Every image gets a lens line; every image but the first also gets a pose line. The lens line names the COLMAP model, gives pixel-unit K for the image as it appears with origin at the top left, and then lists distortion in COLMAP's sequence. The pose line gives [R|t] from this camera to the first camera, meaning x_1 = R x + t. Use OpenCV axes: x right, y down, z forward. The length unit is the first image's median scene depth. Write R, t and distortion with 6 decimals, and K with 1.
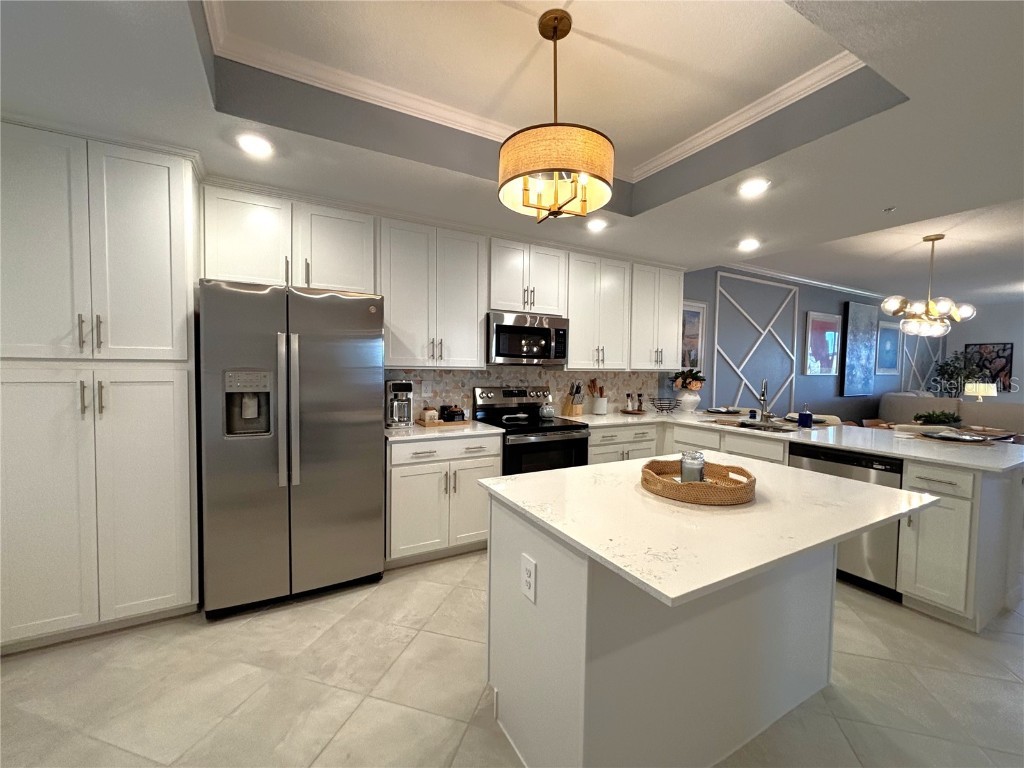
lens RADIAL K [[414.8, 0, 512.0], [0, 414.8, 384.0], [0, 0, 1]] dist [0.006681, -0.004821]
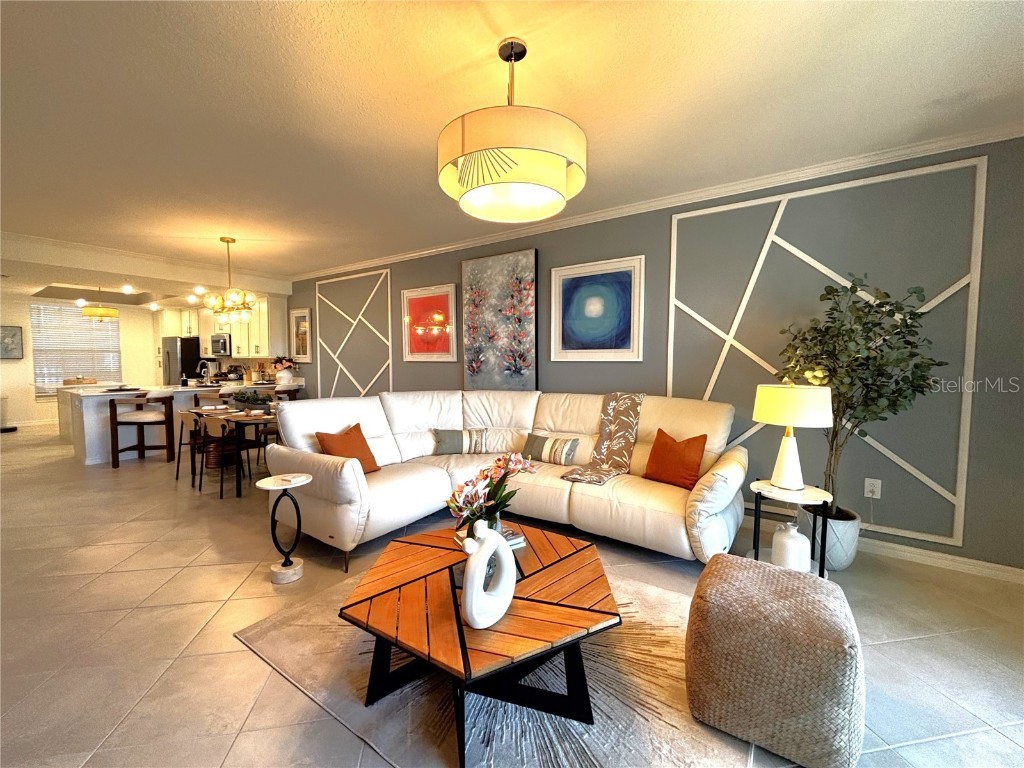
lens RADIAL K [[414.8, 0, 512.0], [0, 414.8, 384.0], [0, 0, 1]] dist [0.006681, -0.004821]
pose [[0.436402, 0.041384, -0.898800, 2.667924], [-0.034426, 0.998978, 0.029281, -0.010176], [0.899093, 0.018164, 0.437381, 1.335291]]
